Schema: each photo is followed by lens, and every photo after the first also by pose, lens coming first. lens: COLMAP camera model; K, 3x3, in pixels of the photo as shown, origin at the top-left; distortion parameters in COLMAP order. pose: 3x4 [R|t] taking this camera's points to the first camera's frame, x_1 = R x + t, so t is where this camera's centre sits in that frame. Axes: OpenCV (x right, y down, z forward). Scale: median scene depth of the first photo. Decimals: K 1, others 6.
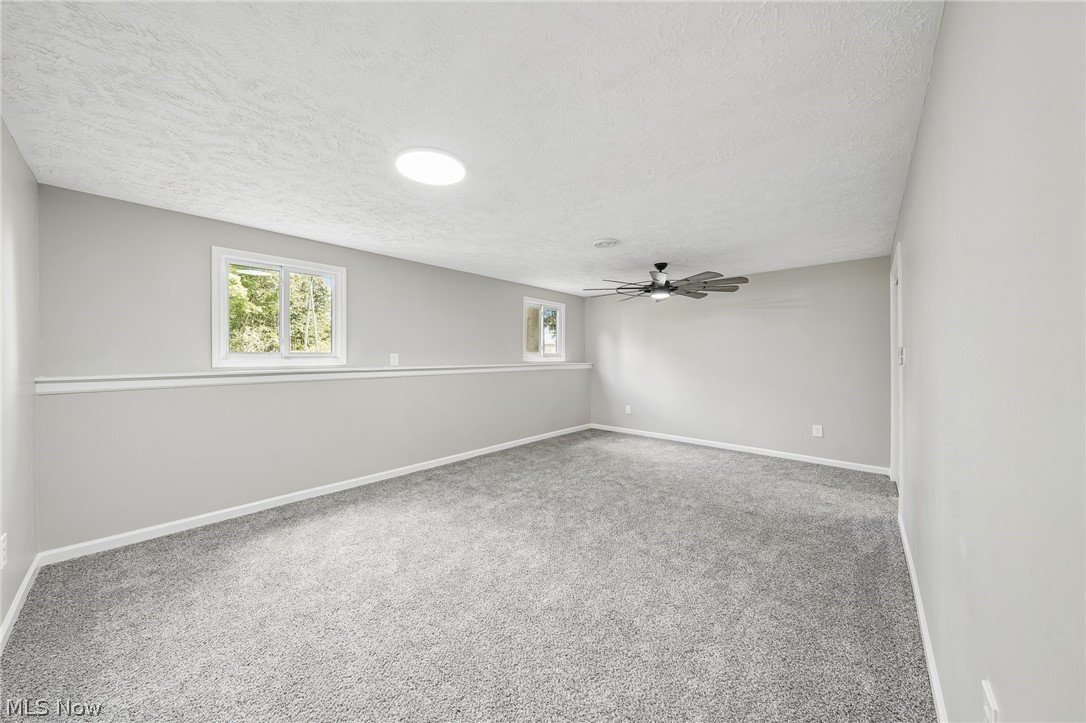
lens RADIAL K [[371.4, 0, 541.1], [0, 371.4, 365.5], [0, 0, 1]] dist [-0.007785, 0.002409]
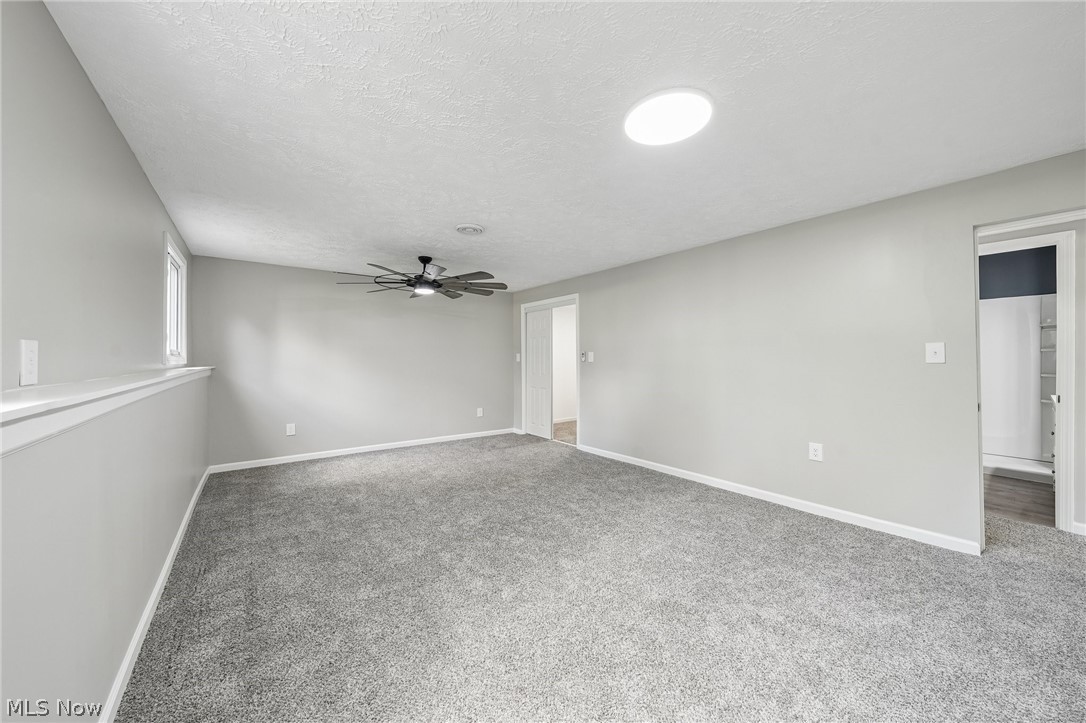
lens RADIAL K [[371.4, 0, 541.1], [0, 371.4, 365.5], [0, 0, 1]] dist [-0.007785, 0.002409]
pose [[0.196839, -0.020930, 0.980212, -0.531351], [0.022633, 0.999603, 0.016799, -0.010452], [-0.980175, 0.018879, 0.197235, 0.523643]]
